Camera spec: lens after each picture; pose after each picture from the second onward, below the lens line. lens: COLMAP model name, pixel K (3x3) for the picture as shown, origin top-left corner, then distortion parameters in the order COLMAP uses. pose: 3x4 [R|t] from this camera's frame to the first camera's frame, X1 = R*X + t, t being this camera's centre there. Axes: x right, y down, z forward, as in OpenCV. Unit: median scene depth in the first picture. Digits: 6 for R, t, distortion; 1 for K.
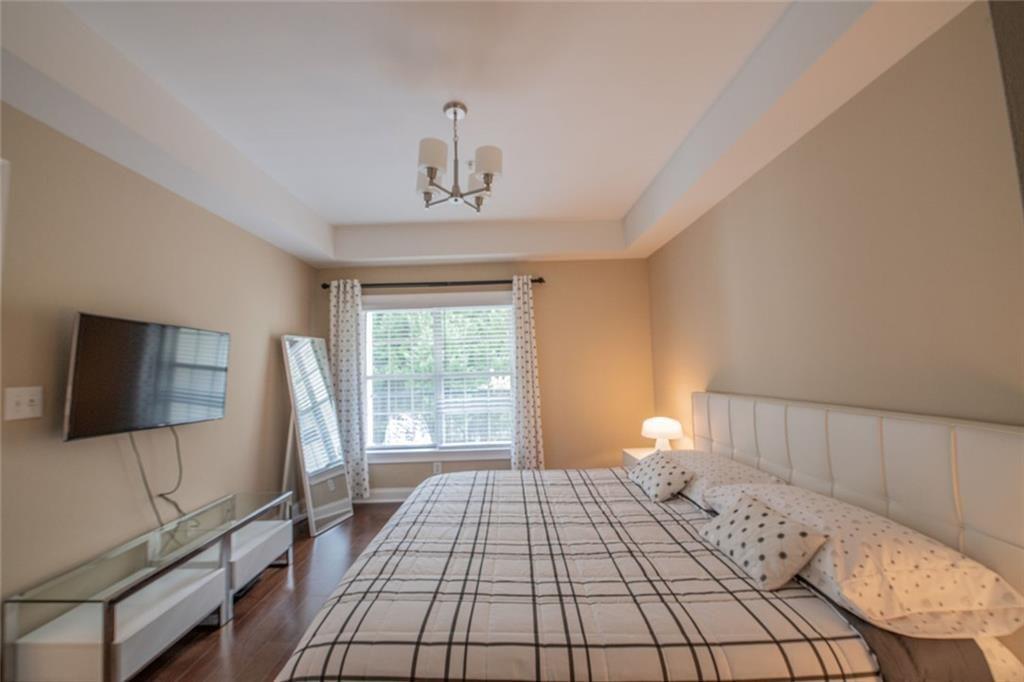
lens RADIAL K [[405.4, 0, 512.0], [0, 405.4, 341.0], [0, 0, 1]] dist [-0.012679, -0.000485]
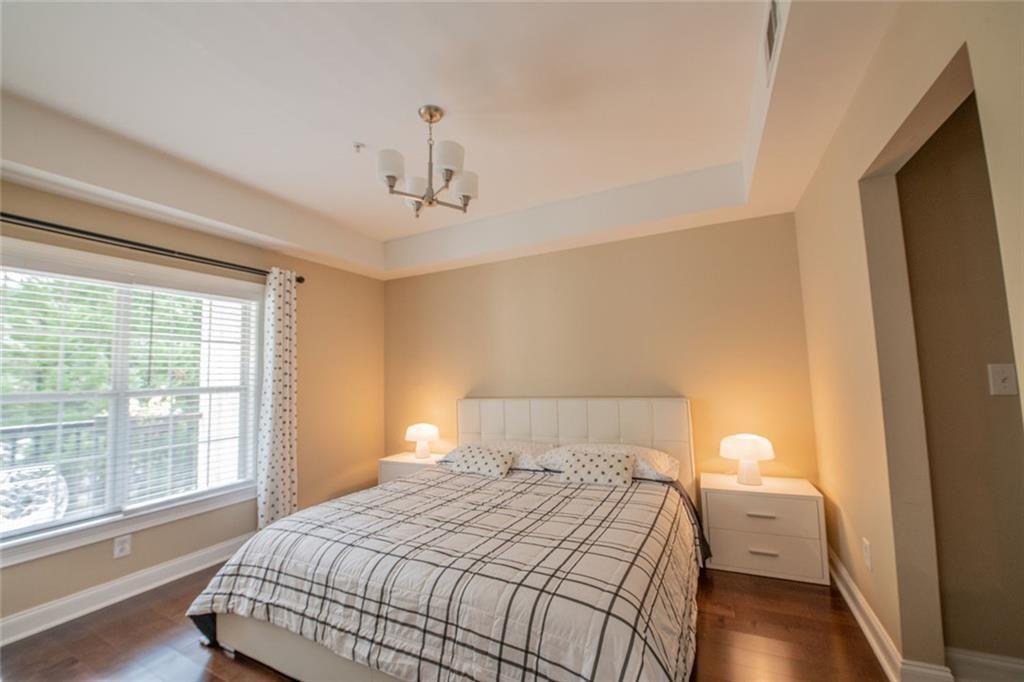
lens RADIAL K [[405.4, 0, 512.0], [0, 405.4, 341.0], [0, 0, 1]] dist [-0.012679, -0.000485]
pose [[0.440314, 0.090727, 0.893248, -0.611385], [-0.044317, 0.995865, -0.079304, 0.035831], [-0.896749, -0.004668, 0.442514, 0.265340]]
